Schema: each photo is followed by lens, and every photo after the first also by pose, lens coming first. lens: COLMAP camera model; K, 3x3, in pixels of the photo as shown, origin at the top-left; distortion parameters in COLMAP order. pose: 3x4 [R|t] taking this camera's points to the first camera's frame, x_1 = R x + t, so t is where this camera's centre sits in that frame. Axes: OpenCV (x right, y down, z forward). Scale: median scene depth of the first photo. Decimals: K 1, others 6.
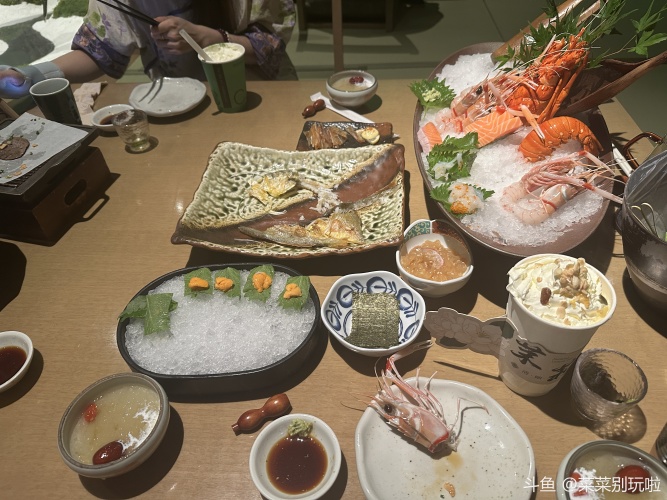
lens RADIAL K [[466.5, 0, 333.1], [0, 466.5, 251.5], [0, 0, 1]] dist [-0.074472, -0.003596]
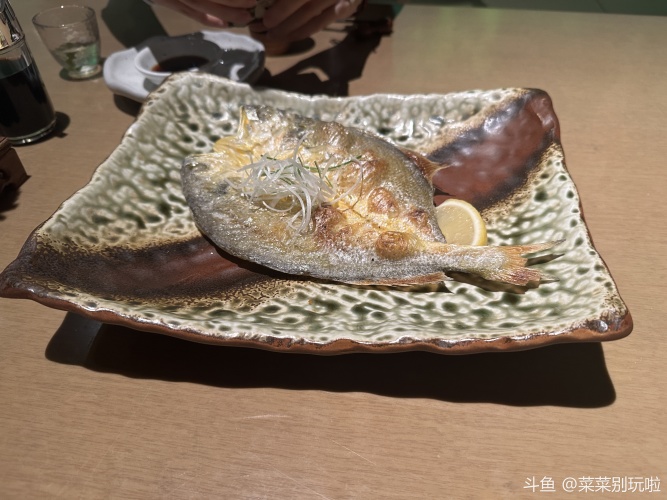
lens RADIAL K [[466.5, 0, 334.0], [0, 466.5, 249.7], [0, 0, 1]] dist [-0.074472, -0.003596]
pose [[0.998740, 0.048490, -0.012957, -0.056688], [-0.048411, 0.998807, 0.006327, -0.057921], [0.013249, -0.005692, 0.999896, 0.533584]]
